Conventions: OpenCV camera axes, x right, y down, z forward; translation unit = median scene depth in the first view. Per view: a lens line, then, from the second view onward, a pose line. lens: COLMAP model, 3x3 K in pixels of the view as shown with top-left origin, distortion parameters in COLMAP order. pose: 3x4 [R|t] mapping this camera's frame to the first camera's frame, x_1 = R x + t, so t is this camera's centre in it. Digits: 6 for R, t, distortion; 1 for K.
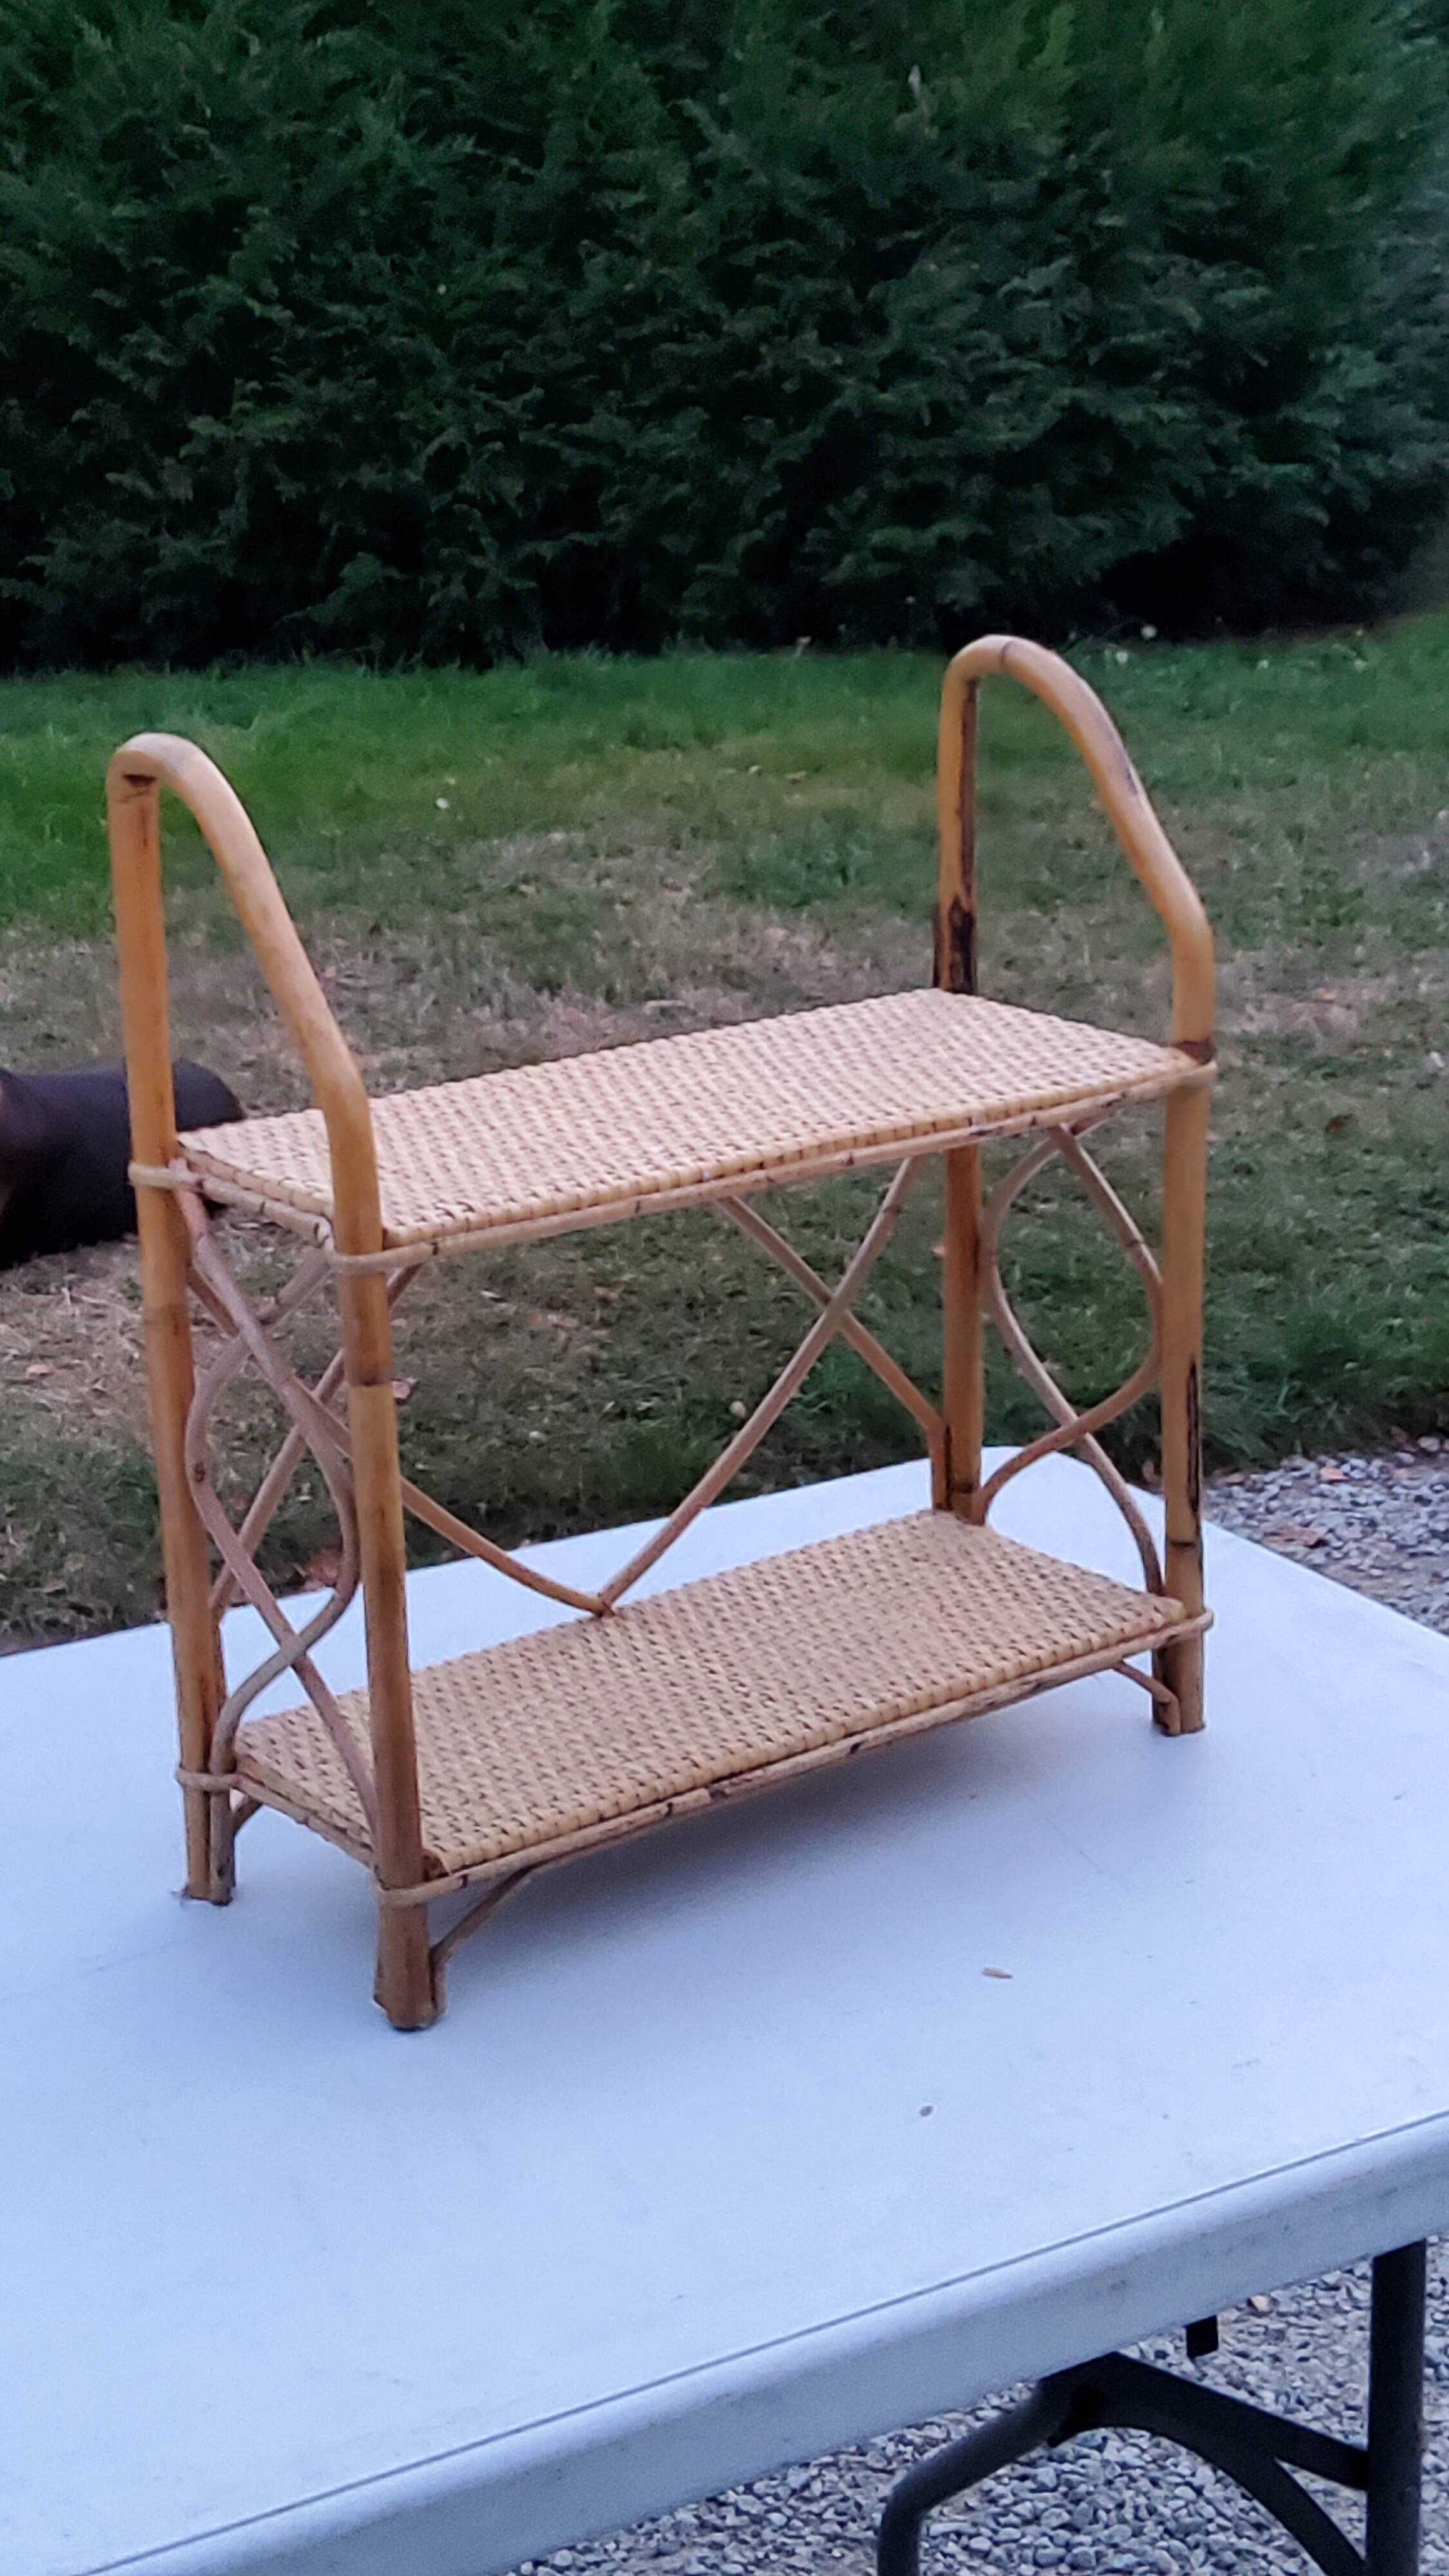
lens RADIAL K [[3893.5, 0, 787.3], [0, 3893.5, 1270.9], [0, 0, 1]] dist [0.112998, 0.000000]
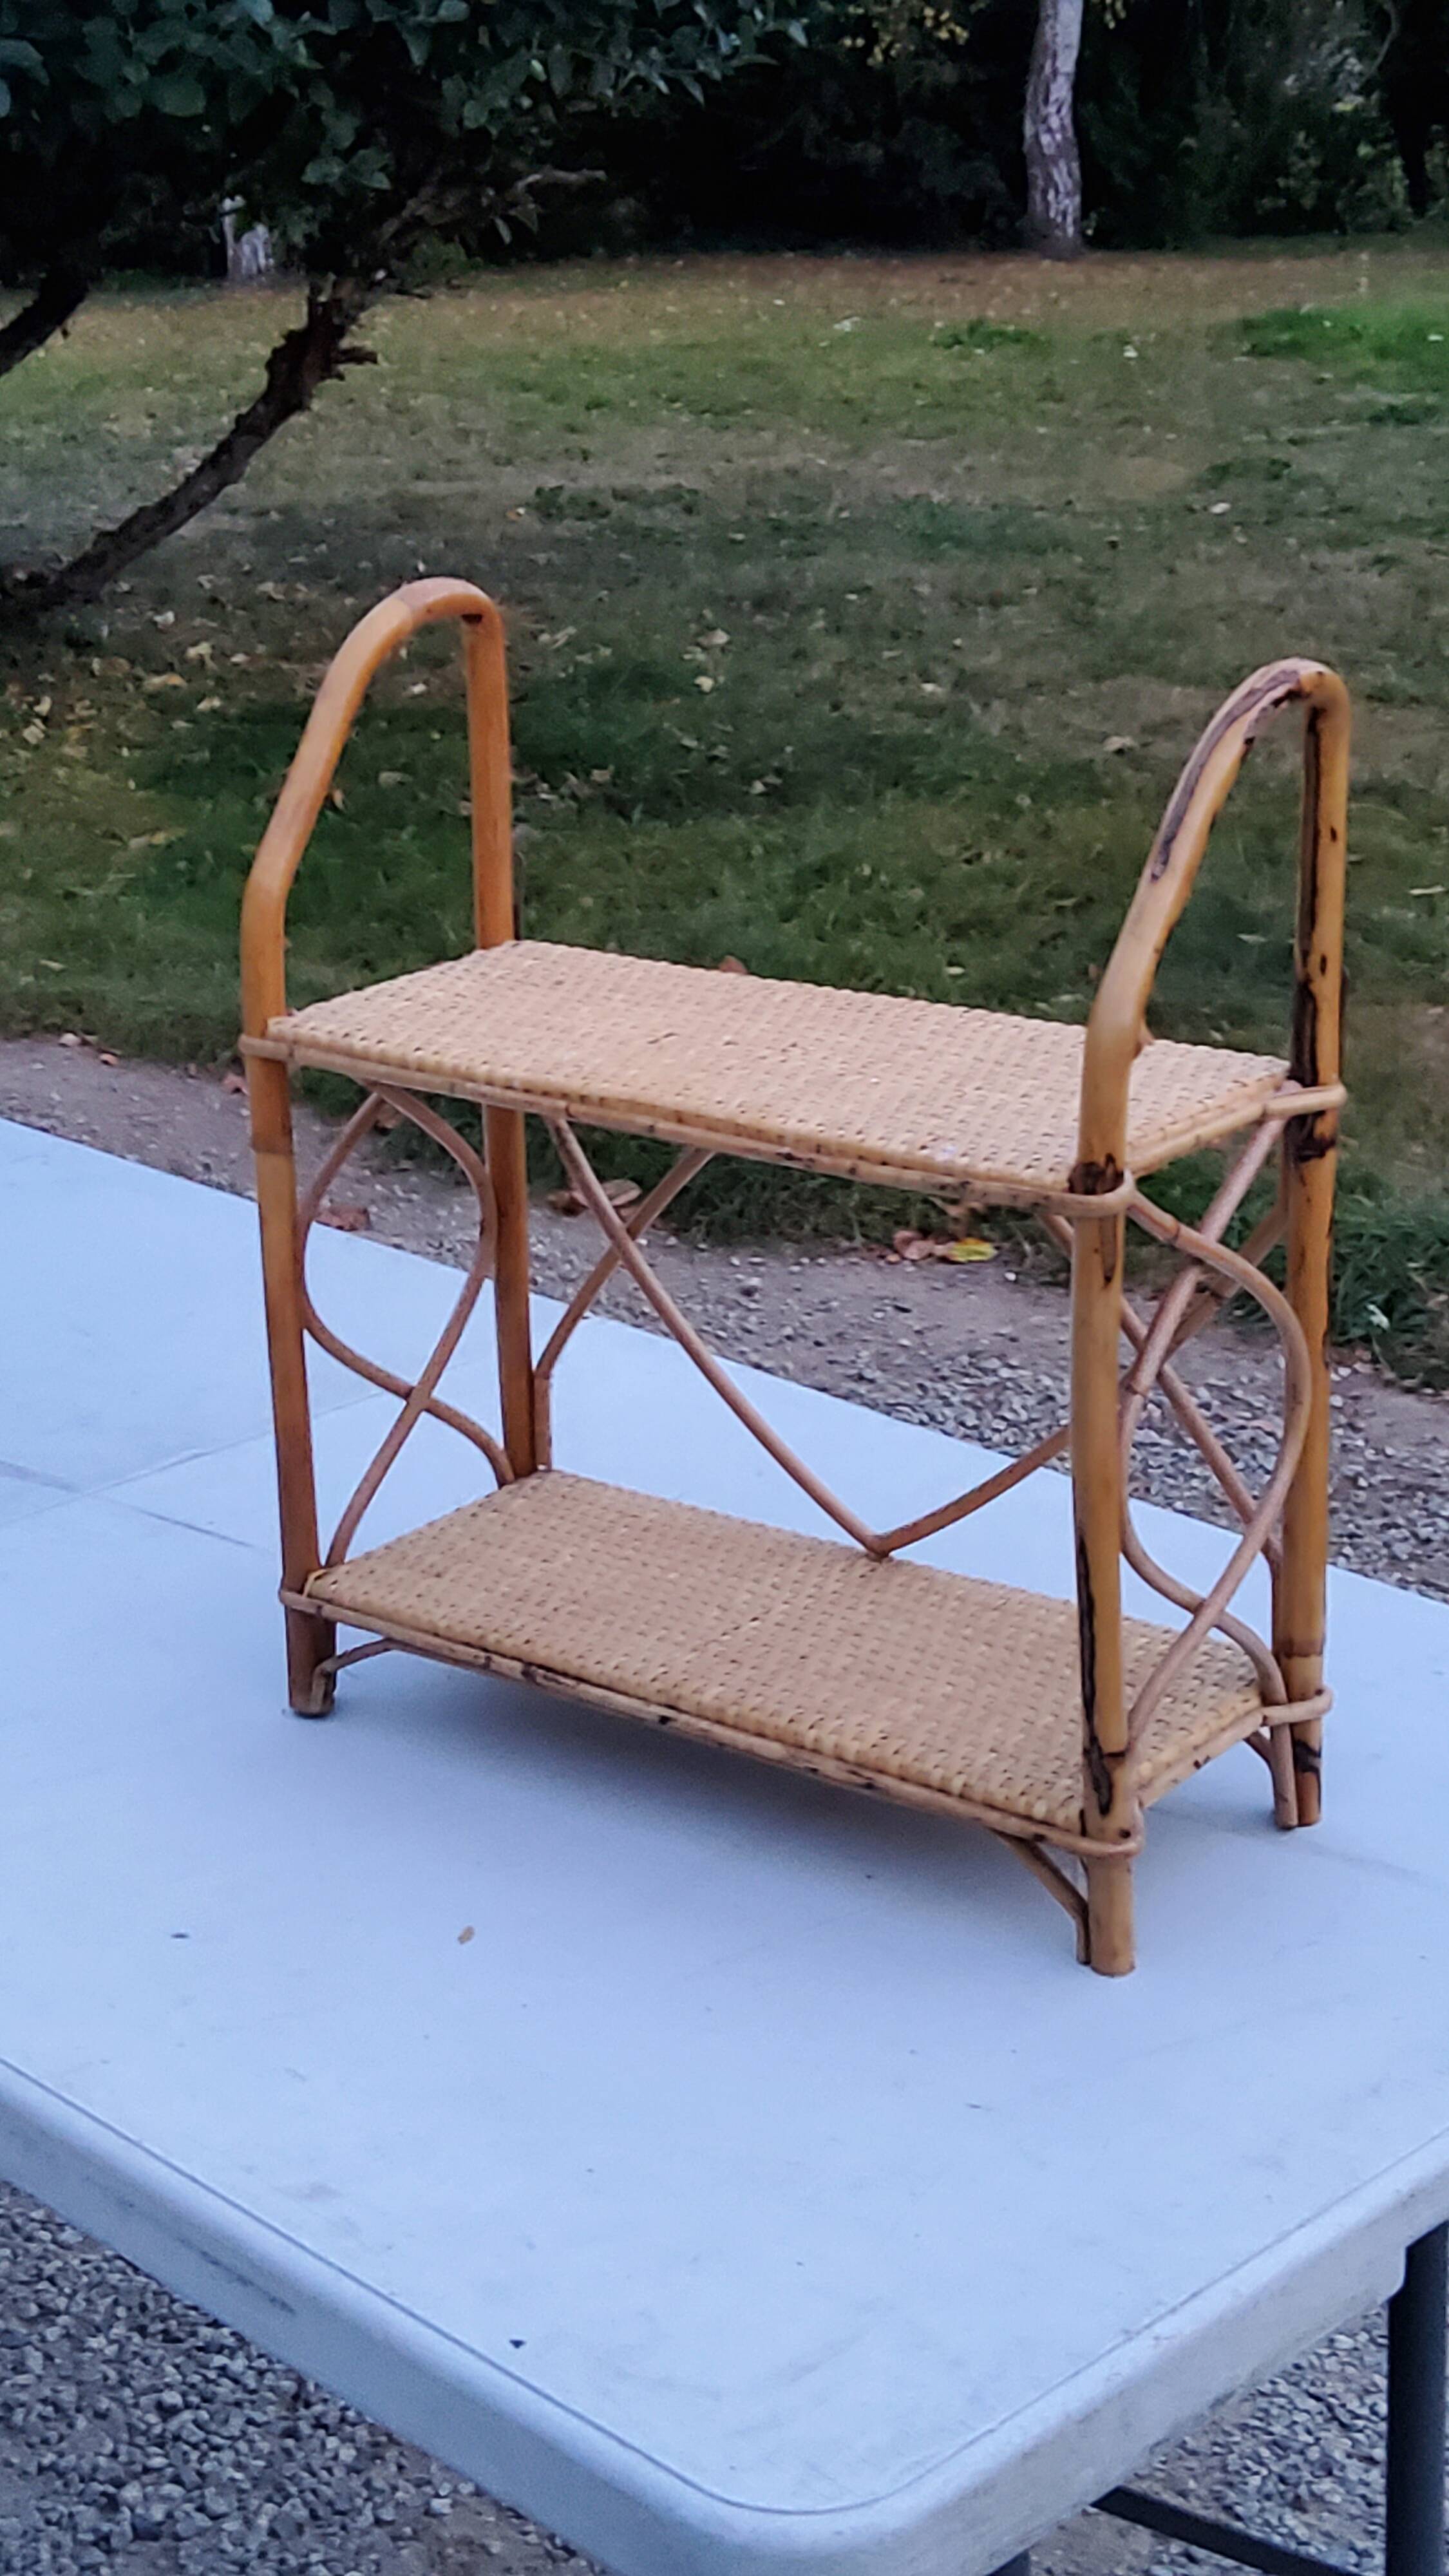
lens RADIAL K [[3893.5, 0, 725.9], [0, 3893.5, 1283.5], [0, 0, 1]] dist [0.112998, 0.000000]
pose [[0.205640, 0.315796, -0.926275, 0.787075], [-0.246356, 0.932727, 0.263303, -0.213270], [0.947112, 0.174047, 0.269604, 0.643045]]
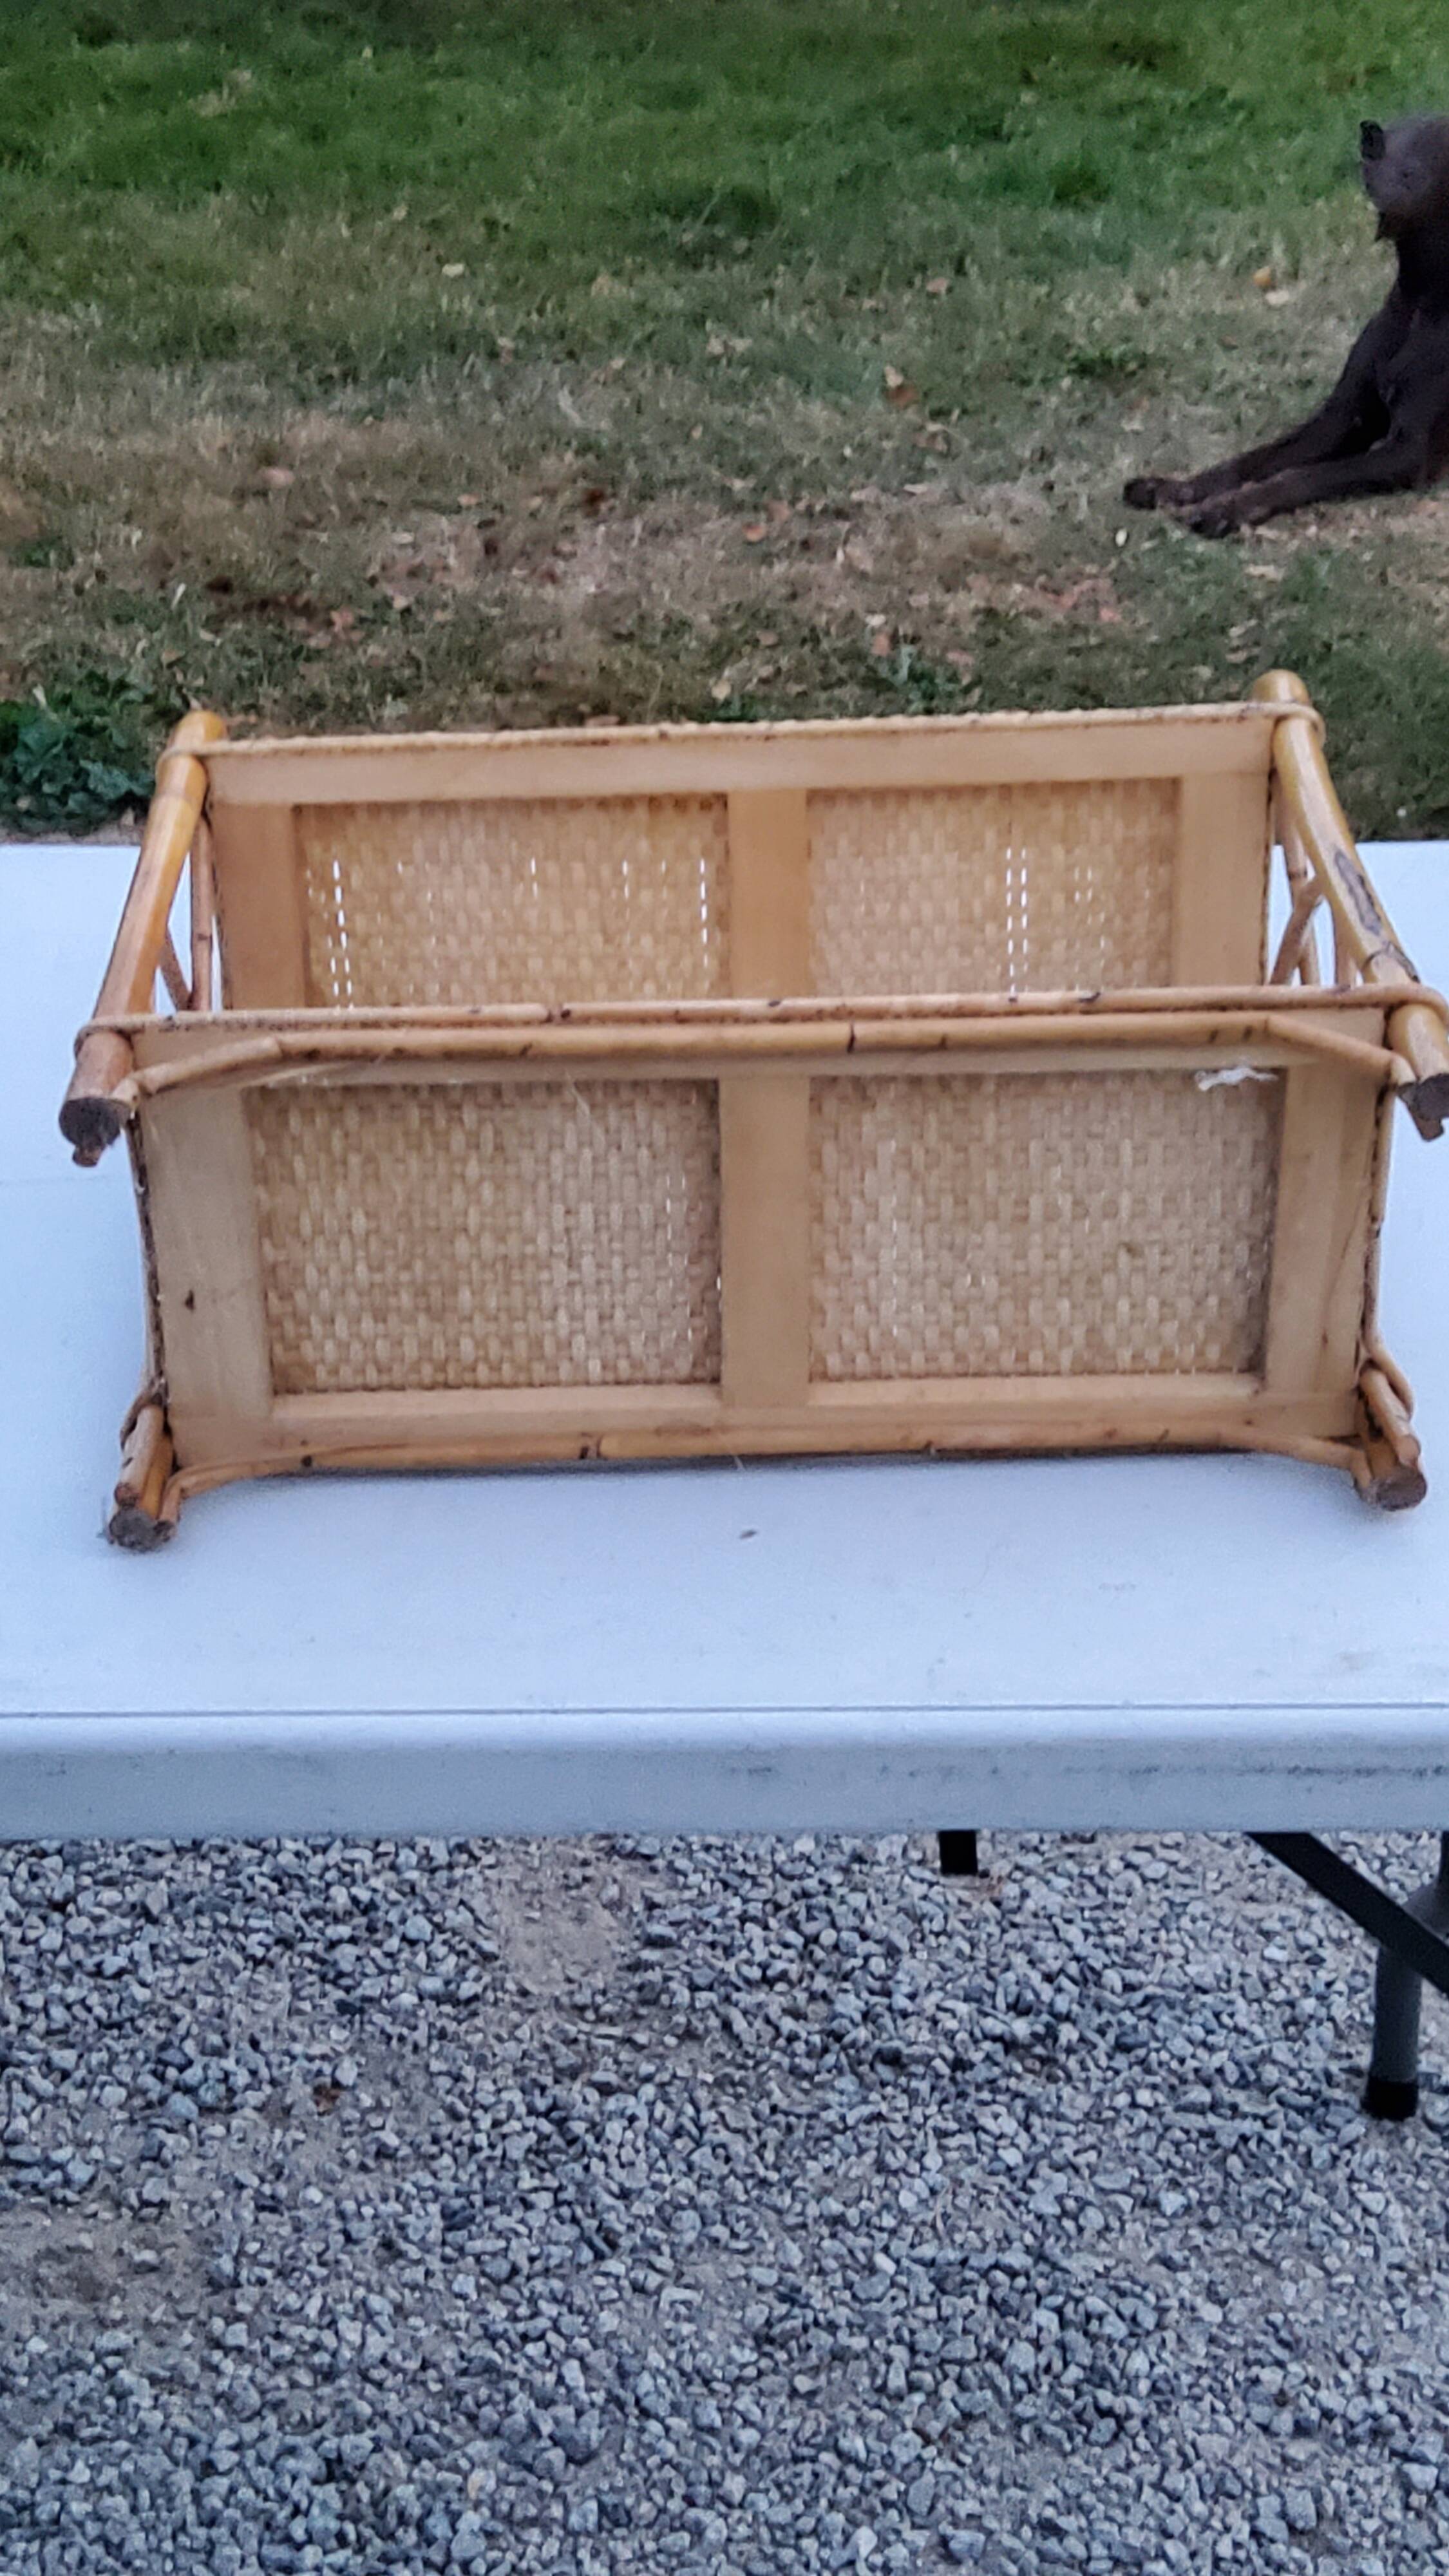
lens RADIAL K [[3893.5, 0, 757.0], [0, 3893.5, 1276.3], [0, 0, 1]] dist [0.112998, 0.000000]
pose [[0.851801, 0.249693, -0.460531, 0.345391], [-0.145473, 0.957269, 0.249949, -0.055769], [0.503262, -0.145912, 0.851726, 0.183384]]
